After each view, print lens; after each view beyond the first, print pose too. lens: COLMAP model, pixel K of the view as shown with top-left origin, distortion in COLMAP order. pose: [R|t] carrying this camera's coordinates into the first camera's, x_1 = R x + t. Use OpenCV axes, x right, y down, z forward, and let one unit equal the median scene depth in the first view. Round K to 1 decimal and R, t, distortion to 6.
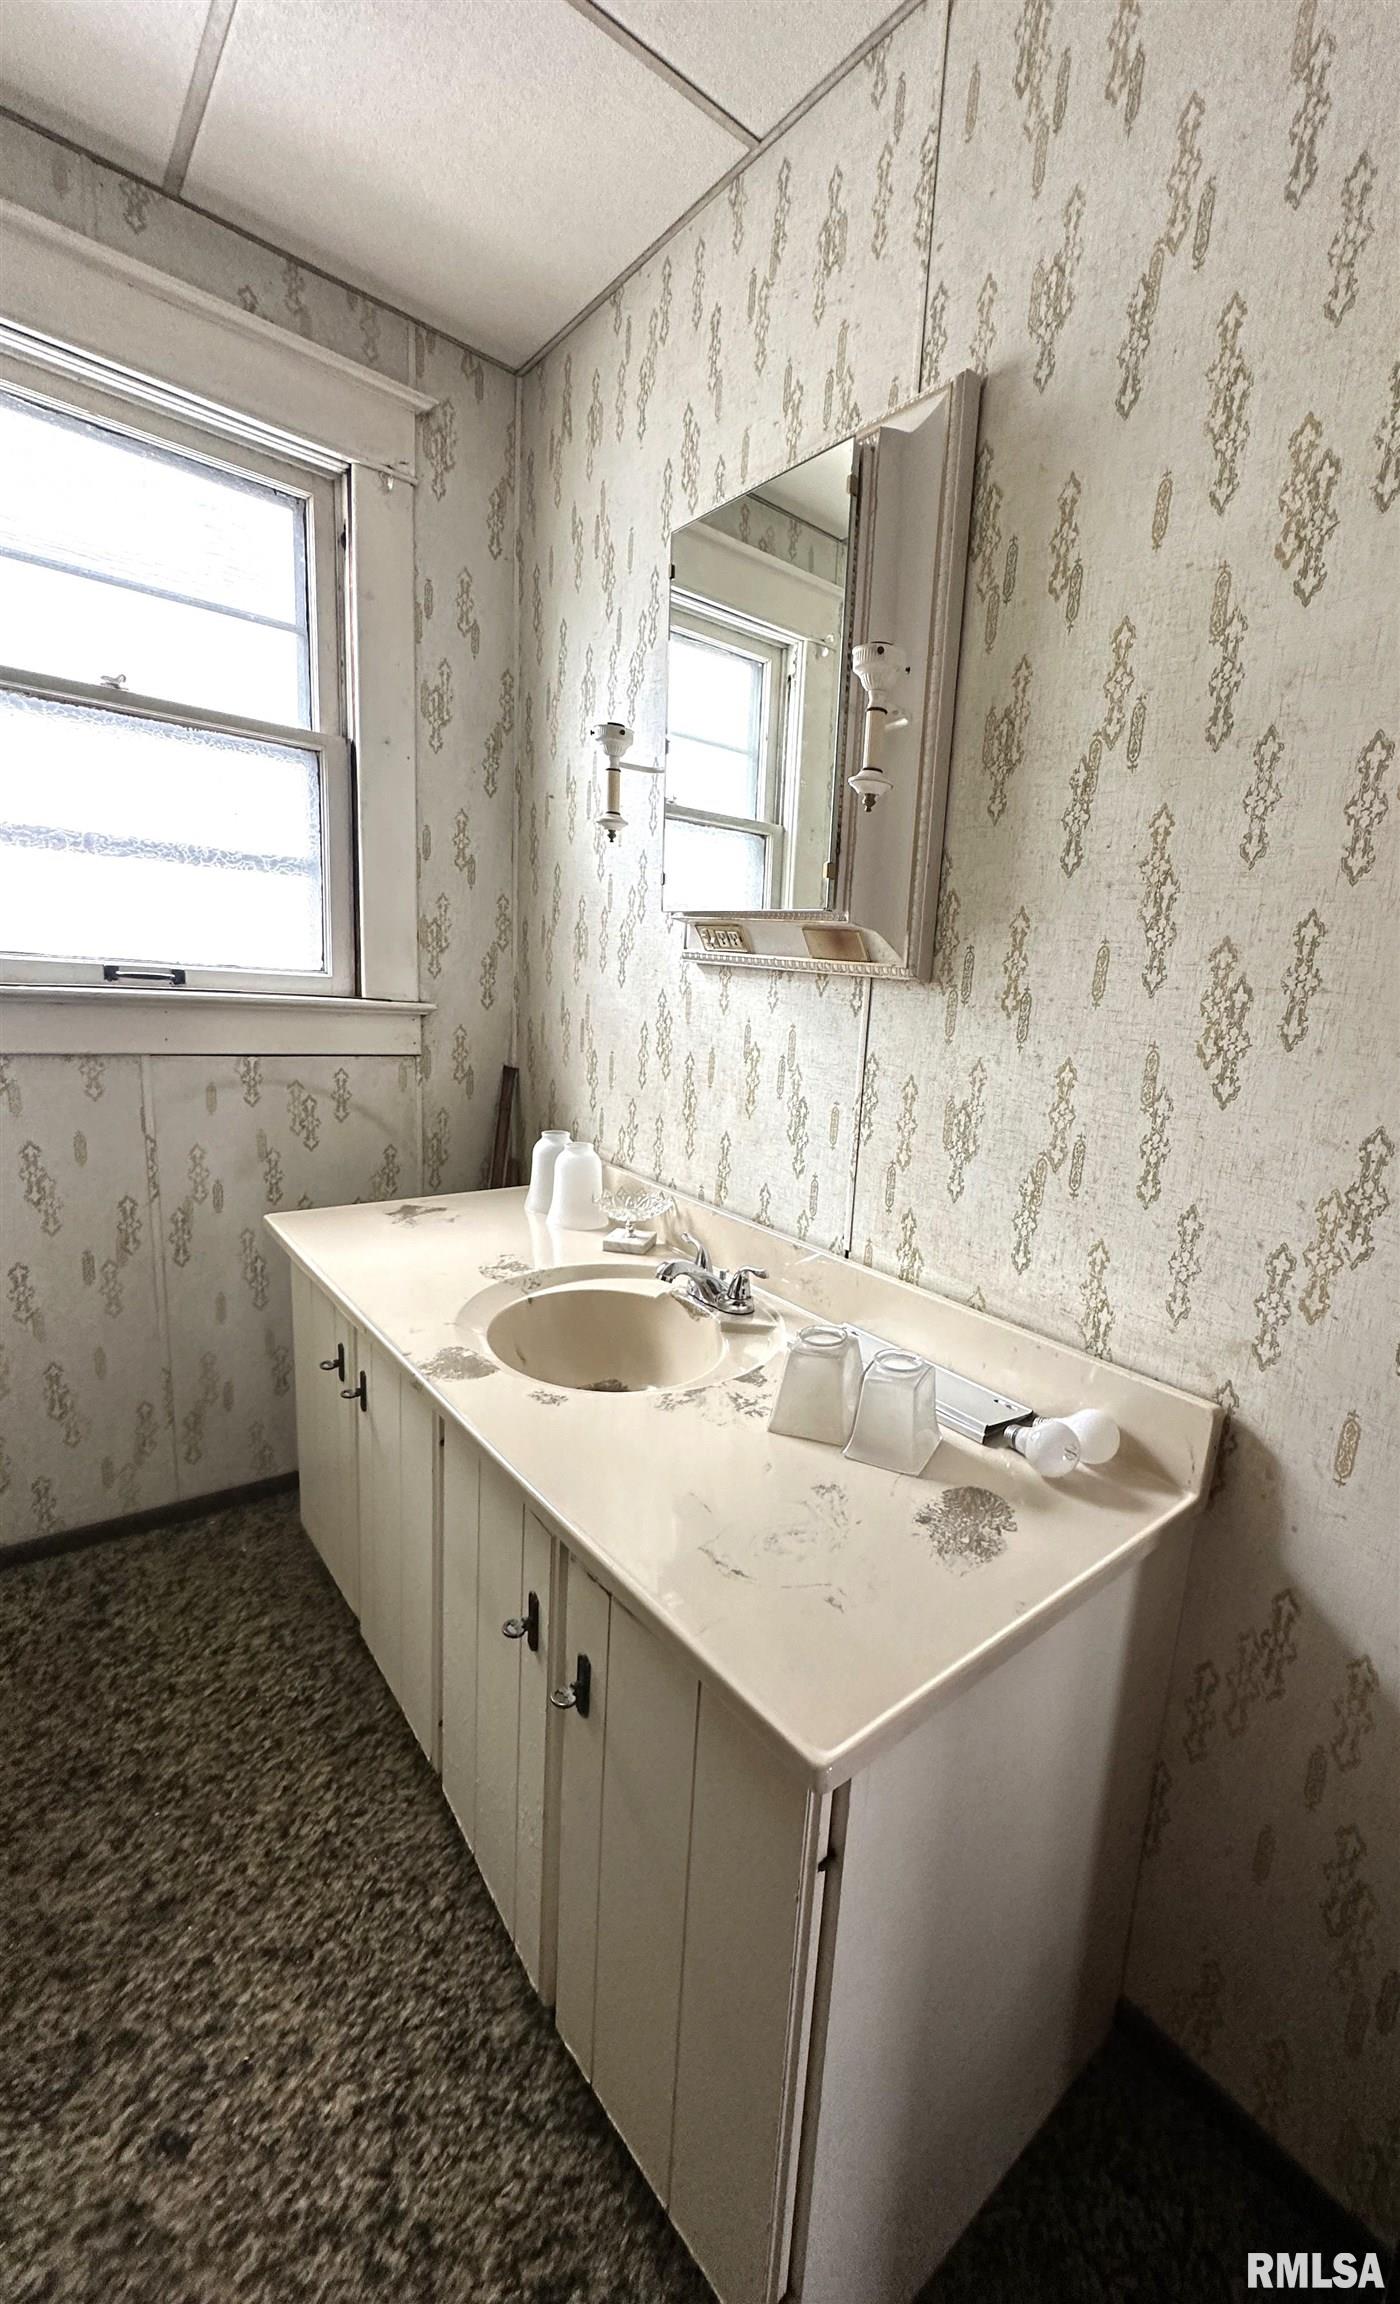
lens RADIAL K [[913.2, 0, 831.5], [0, 913.2, 1151.3], [0, 0, 1]] dist [-0.001074, 0.000645]
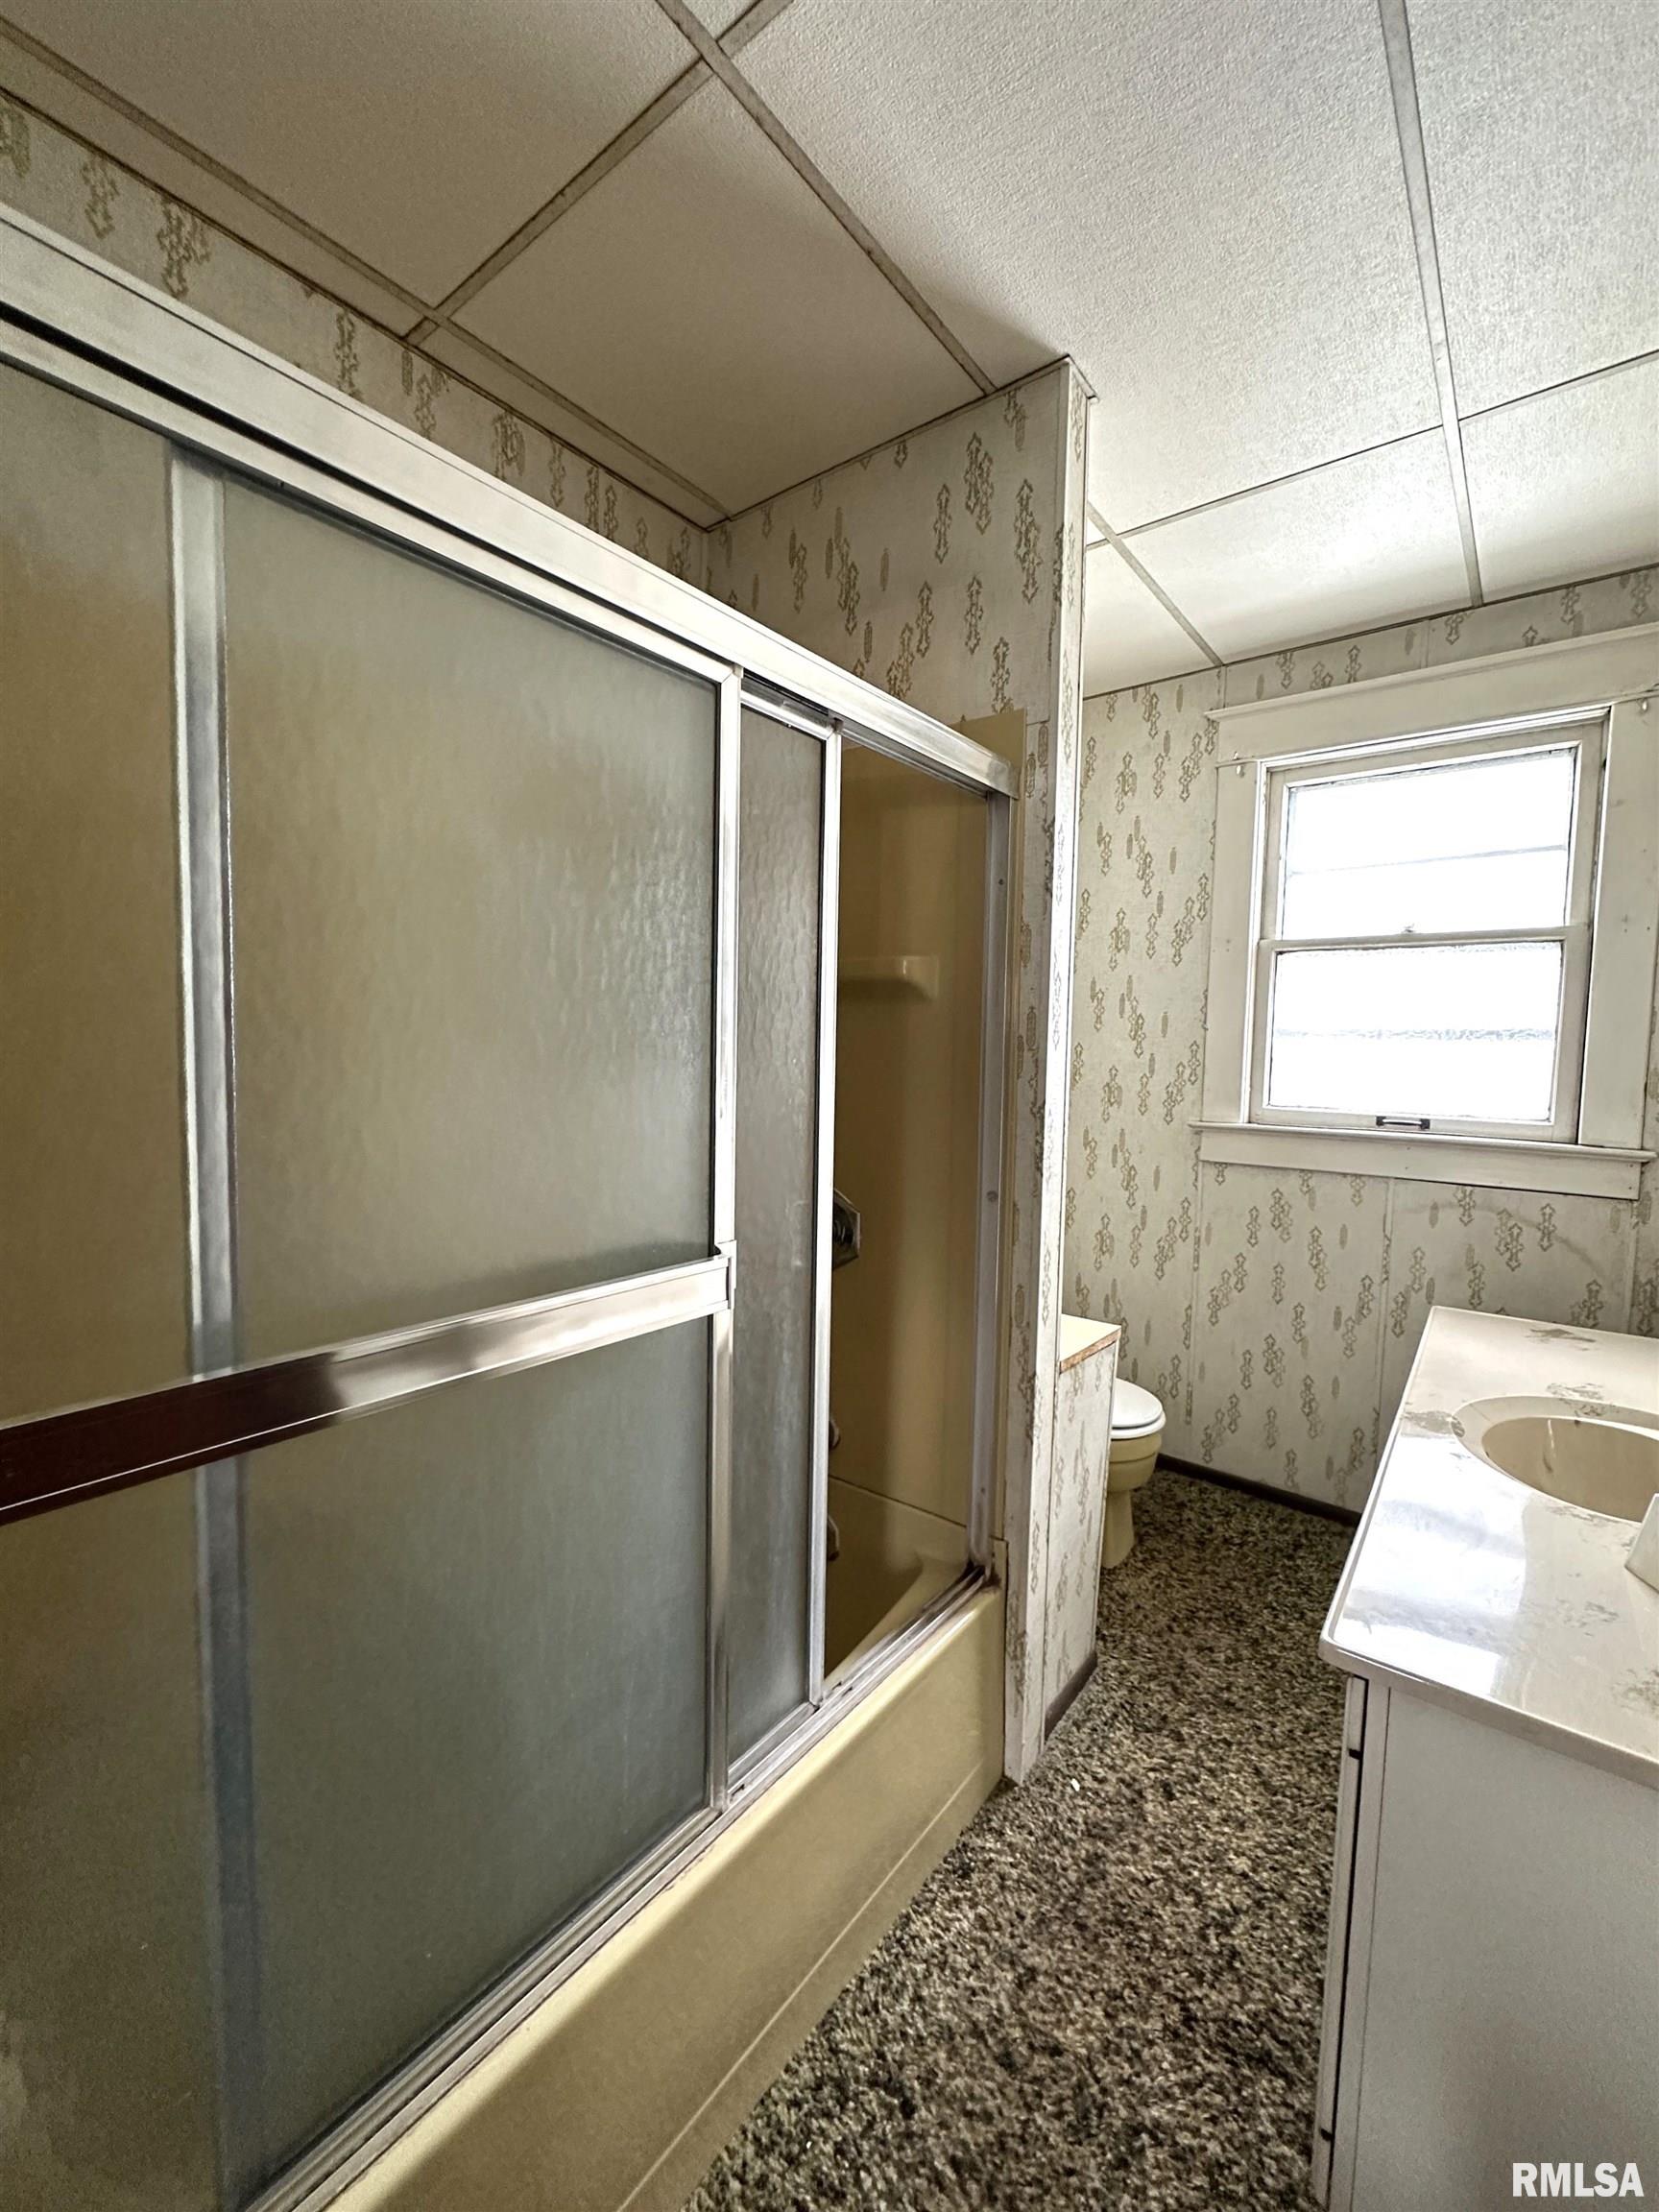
lens RADIAL K [[892.0, 0, 832.1], [0, 892.0, 1108.5], [0, 0, 1]] dist [-0.003514, 0.001233]
pose [[0.155466, -0.008390, -0.987806, 0.543859], [-0.194043, 0.980223, -0.038865, 0.011988], [0.968596, 0.197719, 0.150763, -0.074679]]
